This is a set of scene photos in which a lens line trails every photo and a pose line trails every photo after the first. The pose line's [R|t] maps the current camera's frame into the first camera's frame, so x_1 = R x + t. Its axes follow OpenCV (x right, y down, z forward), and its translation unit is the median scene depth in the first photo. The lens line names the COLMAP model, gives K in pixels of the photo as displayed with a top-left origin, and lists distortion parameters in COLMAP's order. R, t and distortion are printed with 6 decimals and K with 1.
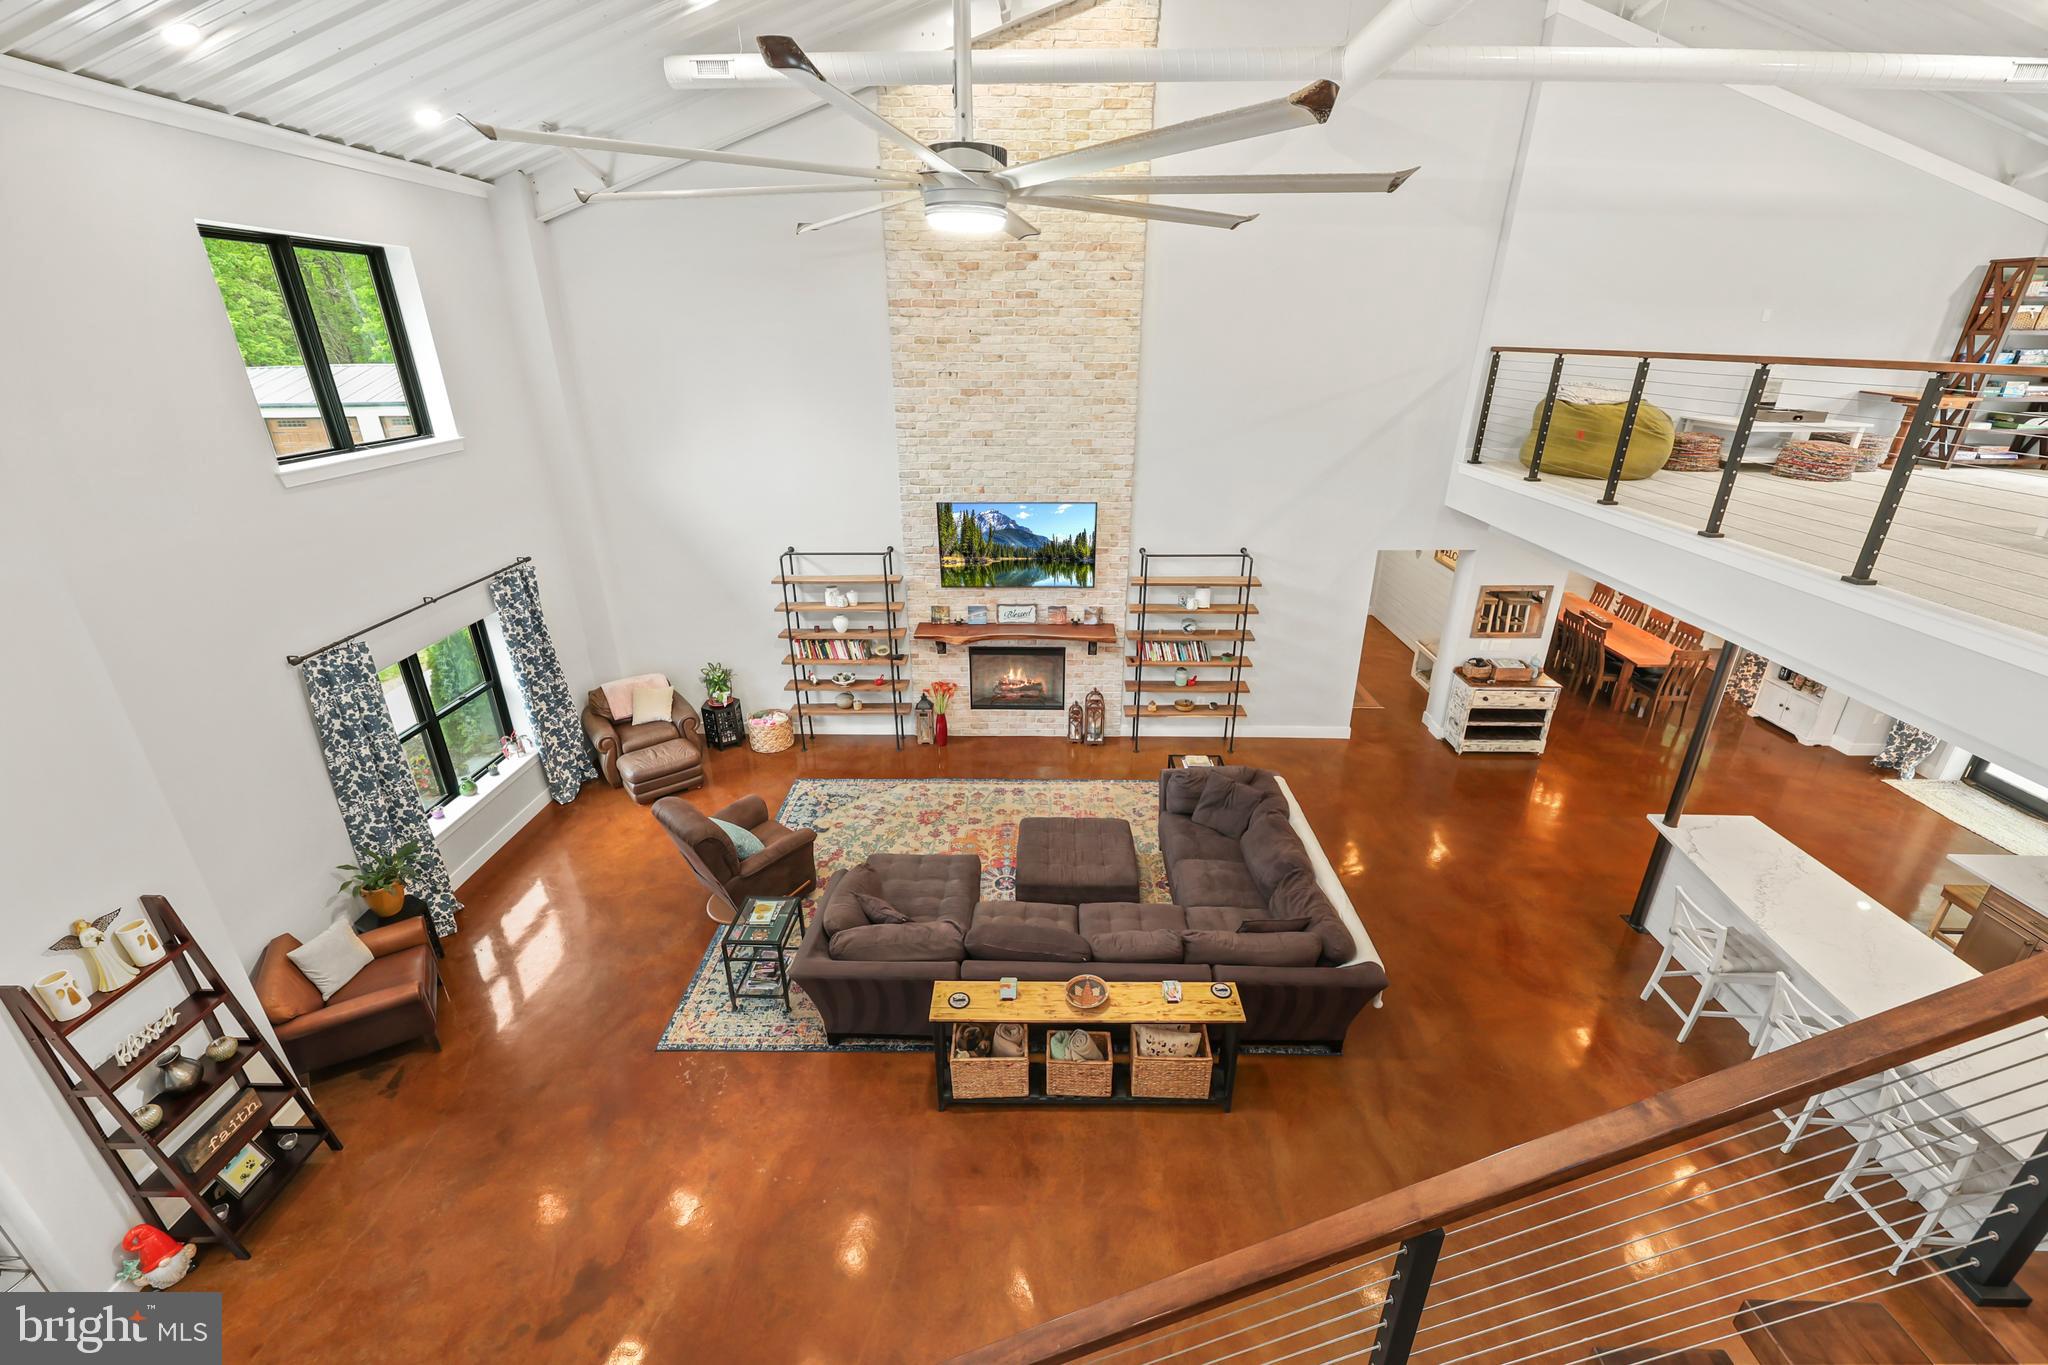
lens RADIAL K [[847.2, 0, 1029.8], [0, 847.2, 668.1], [0, 0, 1]] dist [0.002597, -0.001134]
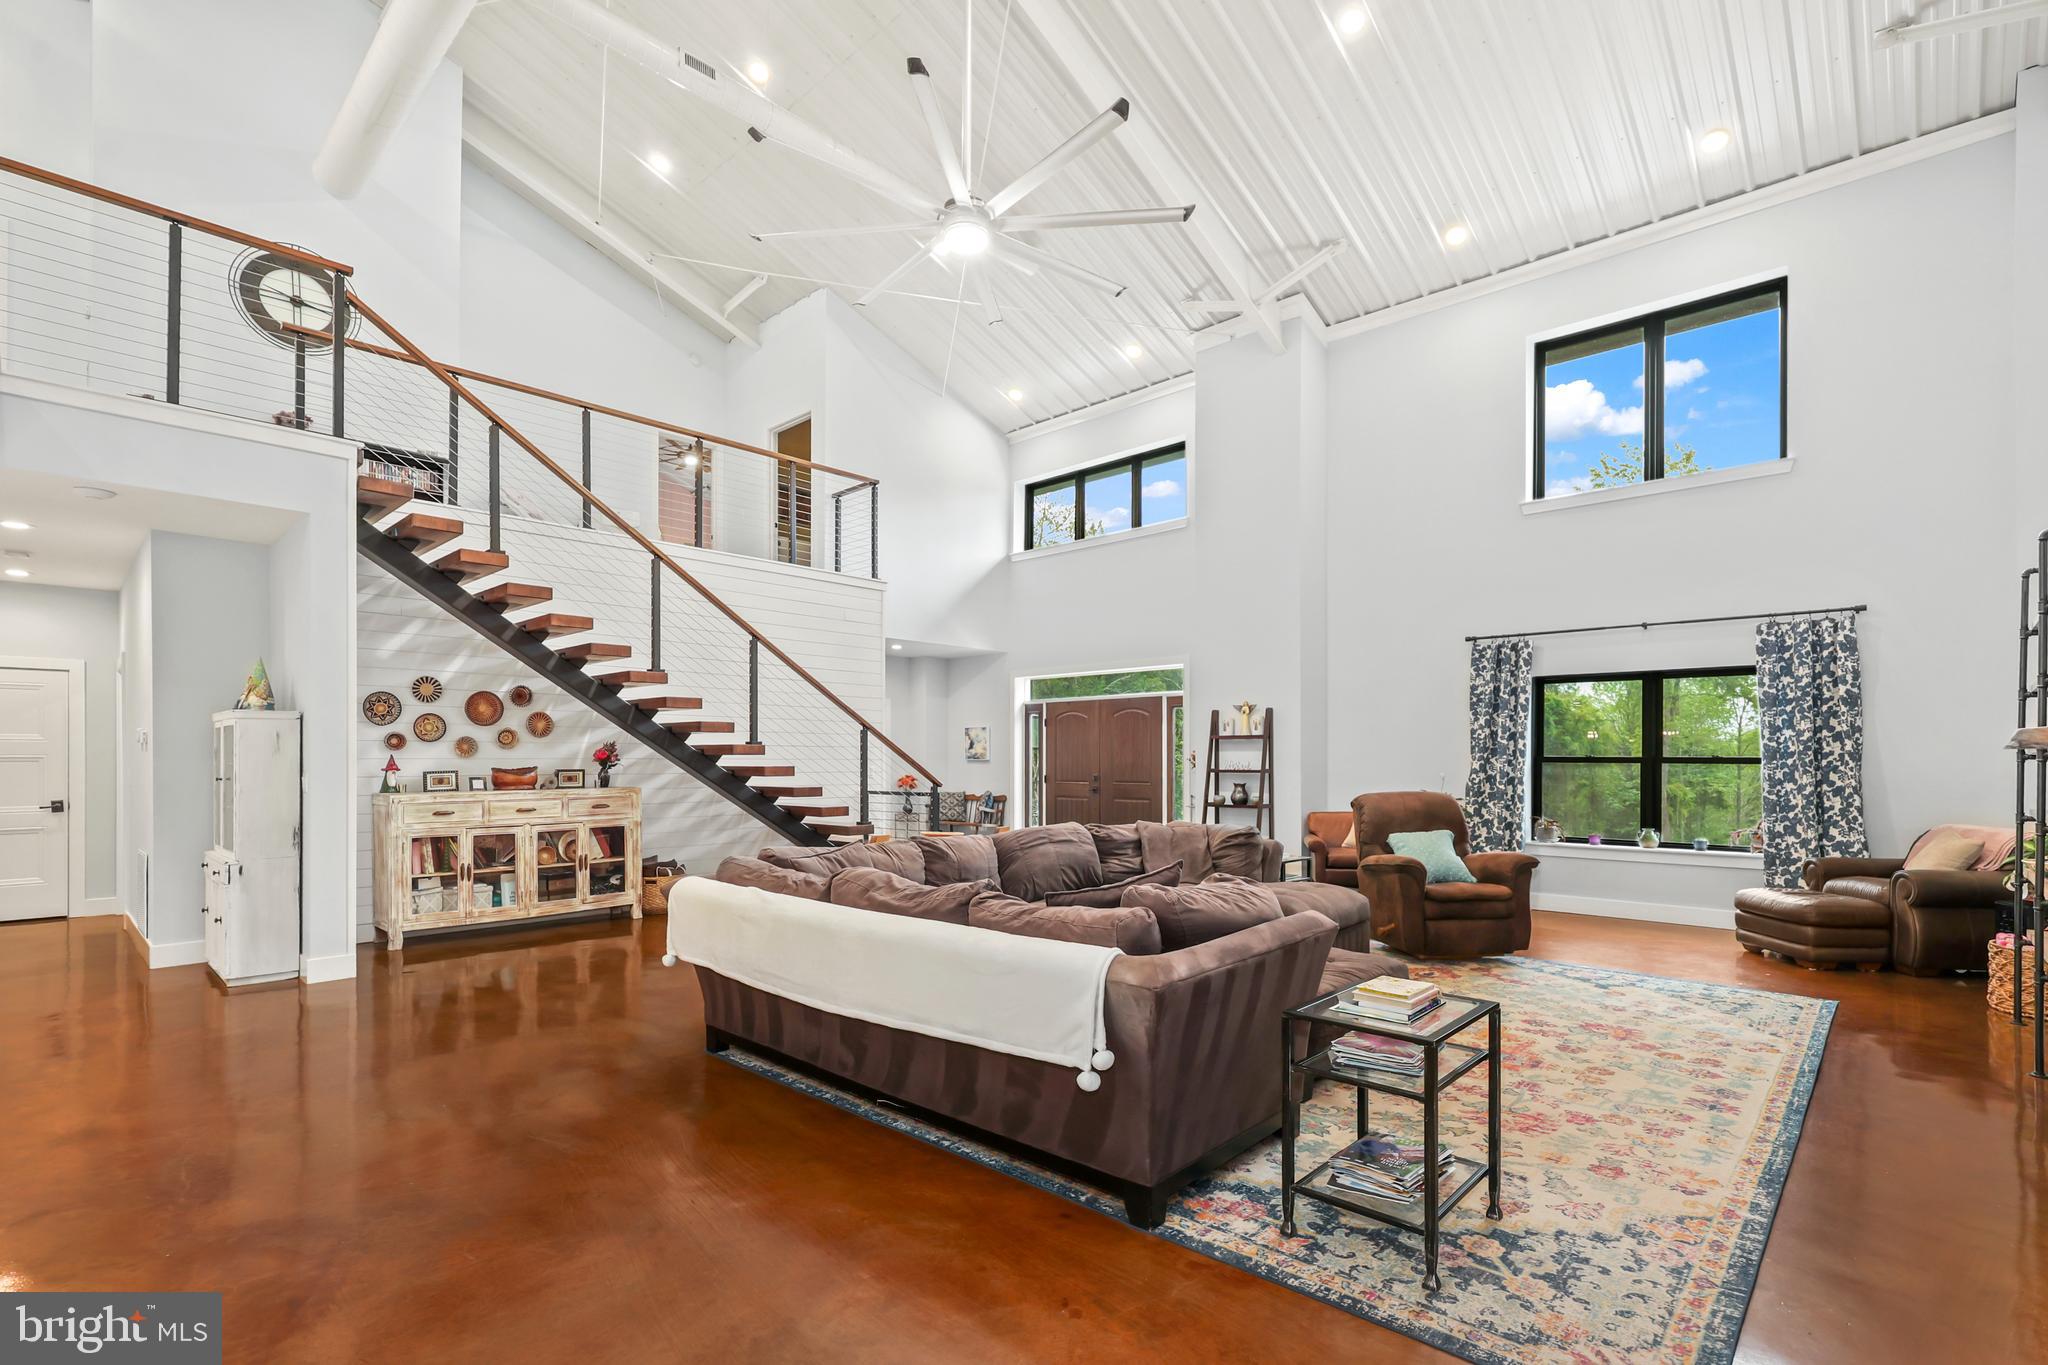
lens RADIAL K [[963.5, 0, 1010.3], [0, 963.5, 746.9], [0, 0, 1]] dist [0.008745, -0.001863]
pose [[-0.682289, -0.012914, -0.730968, 0.503574], [-0.282483, 0.926848, 0.247296, -0.014900], [0.674303, 0.375213, -0.636027, 1.016052]]
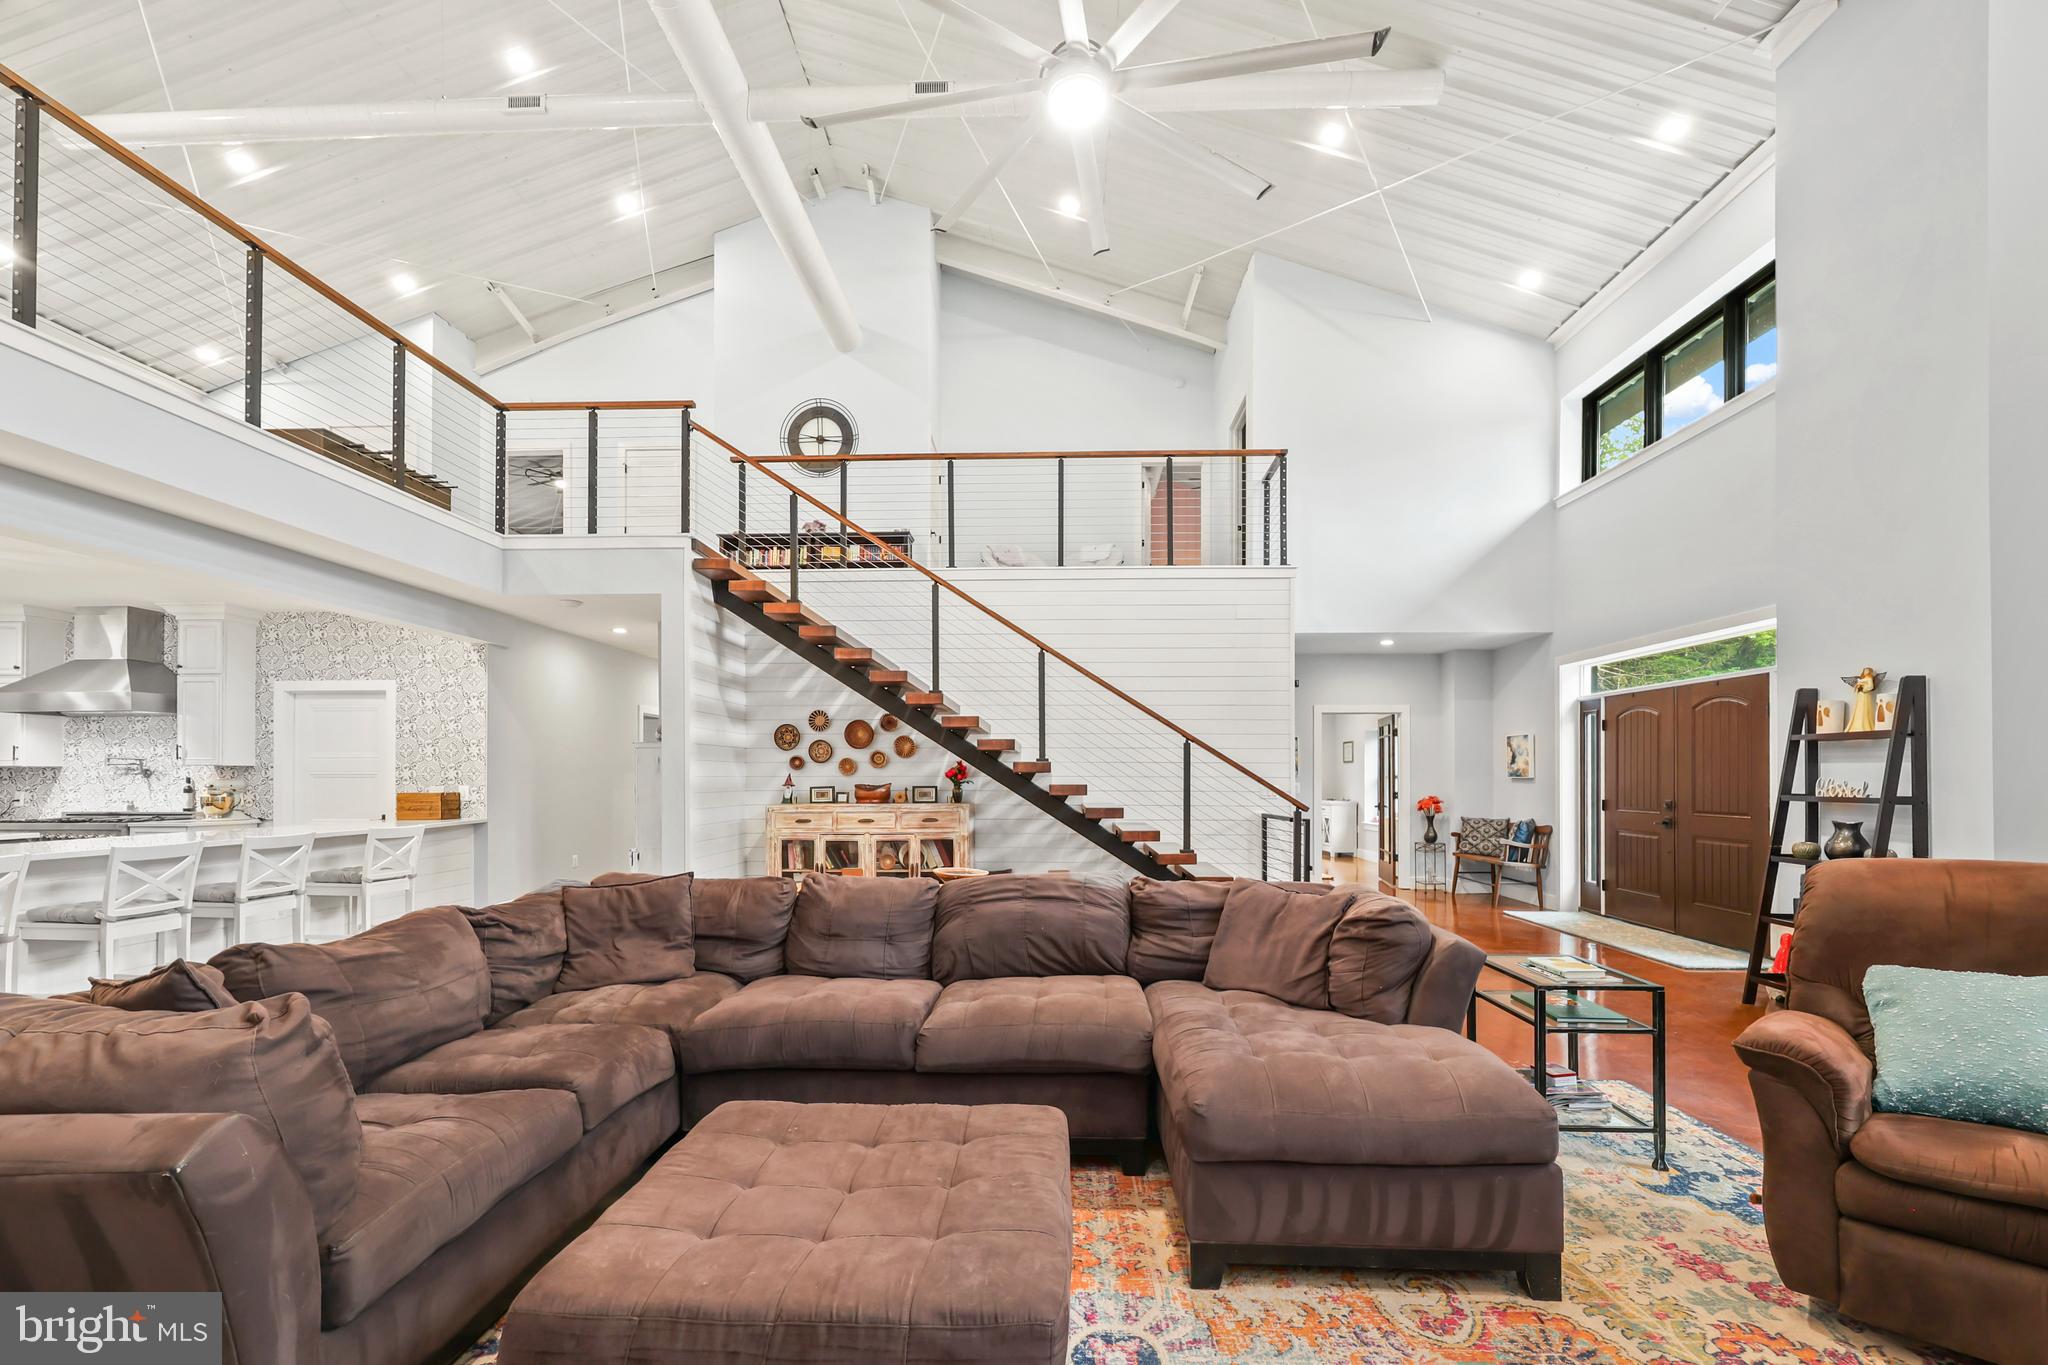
lens RADIAL K [[905.1, 0, 1021.4], [0, 905.1, 774.2], [0, 0, 1]] dist [-0.006025, 0.000108]
pose [[-0.999758, -0.002644, 0.021843, 0.000544], [0.005754, 0.926790, 0.375536, -0.021676], [-0.021237, 0.375570, -0.926551, 1.040701]]
